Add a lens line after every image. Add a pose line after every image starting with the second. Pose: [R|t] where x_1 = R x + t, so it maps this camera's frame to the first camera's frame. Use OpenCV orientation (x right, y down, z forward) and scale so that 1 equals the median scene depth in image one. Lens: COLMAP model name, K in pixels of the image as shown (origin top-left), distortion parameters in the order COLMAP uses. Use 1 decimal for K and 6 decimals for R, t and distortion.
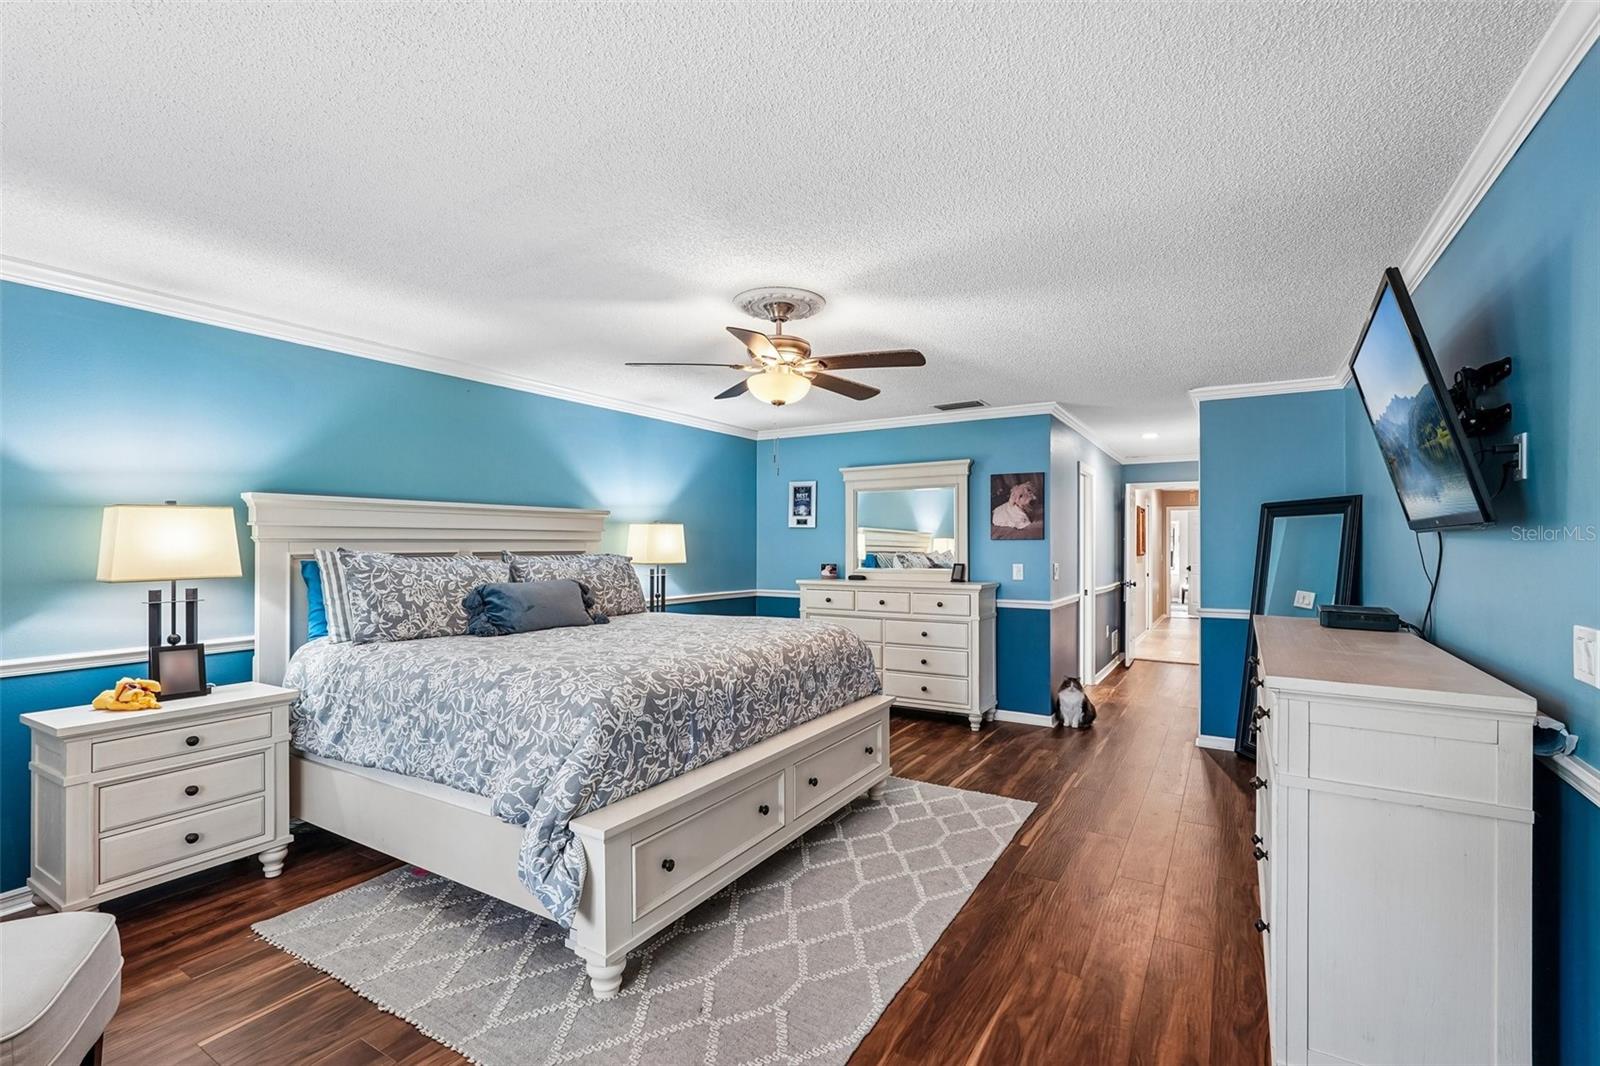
lens RADIAL K [[723.3, 0, 799.7], [0, 723.3, 539.4], [0, 0, 1]] dist [-0.000847, 0.000313]
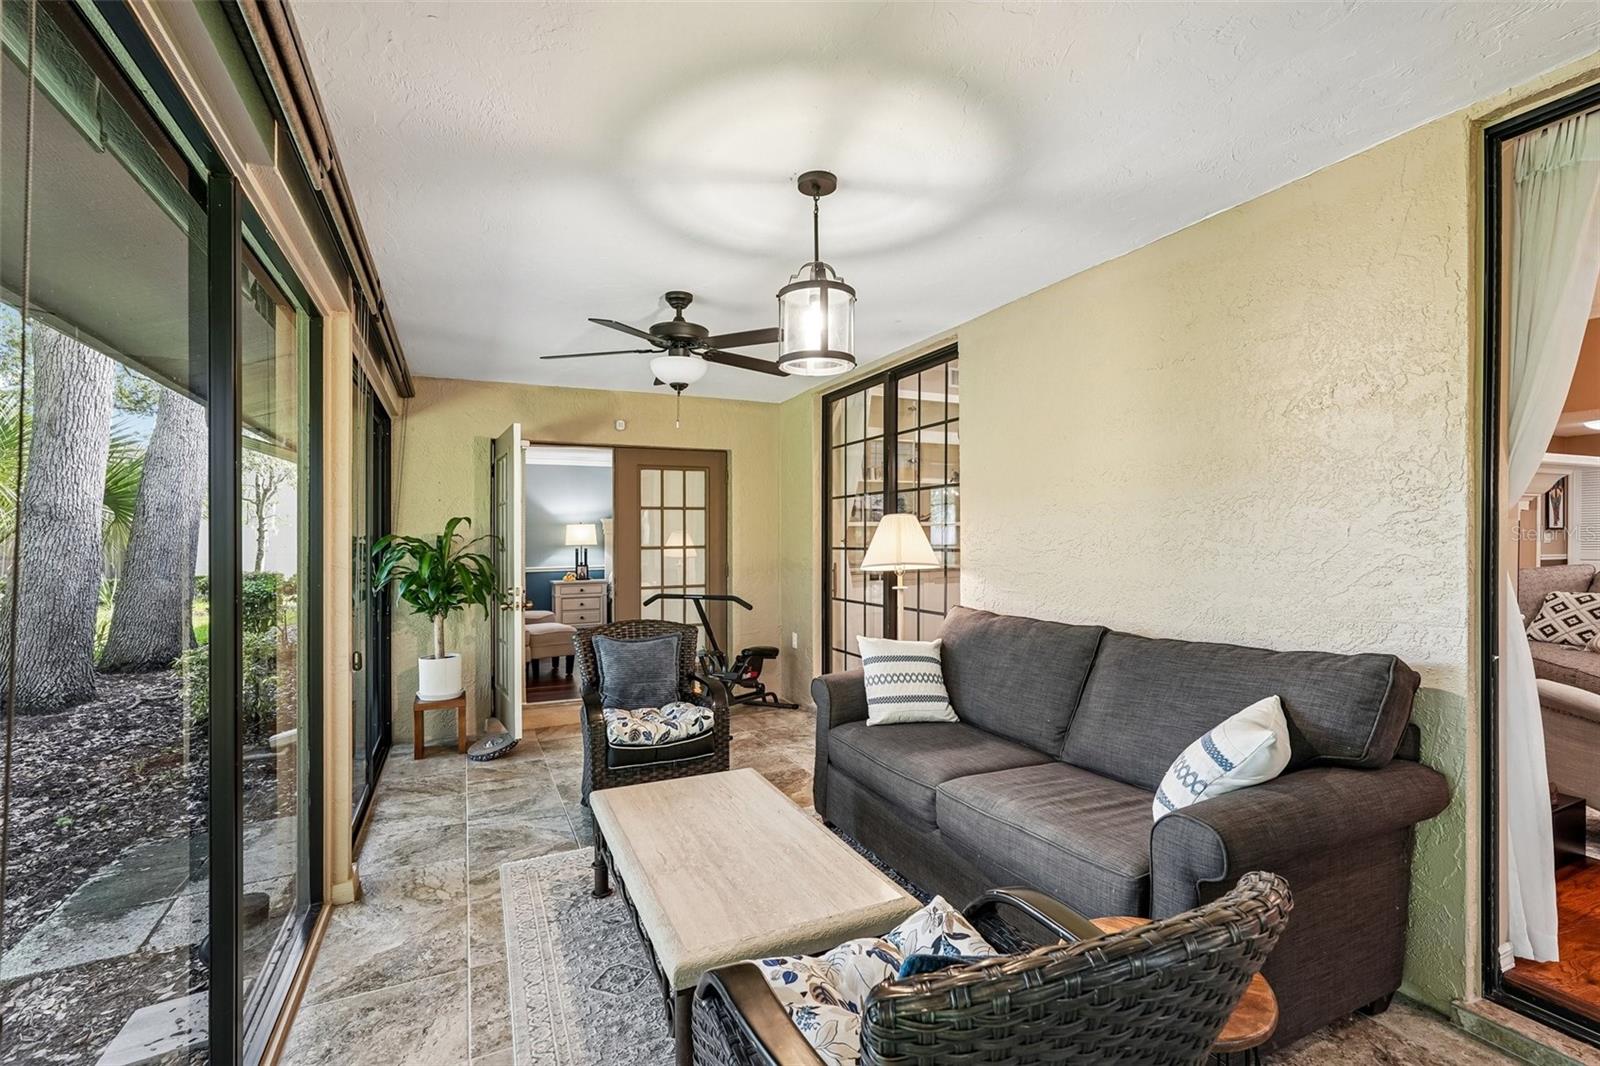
lens RADIAL K [[723.3, 0, 798.3], [0, 723.3, 537.0], [0, 0, 1]] dist [-0.000847, 0.000313]
pose [[0.829090, -0.003440, -0.559105, 1.828215], [0.008836, 0.999937, 0.006949, 0.000669], [0.559046, -0.010702, 0.829068, -1.207666]]
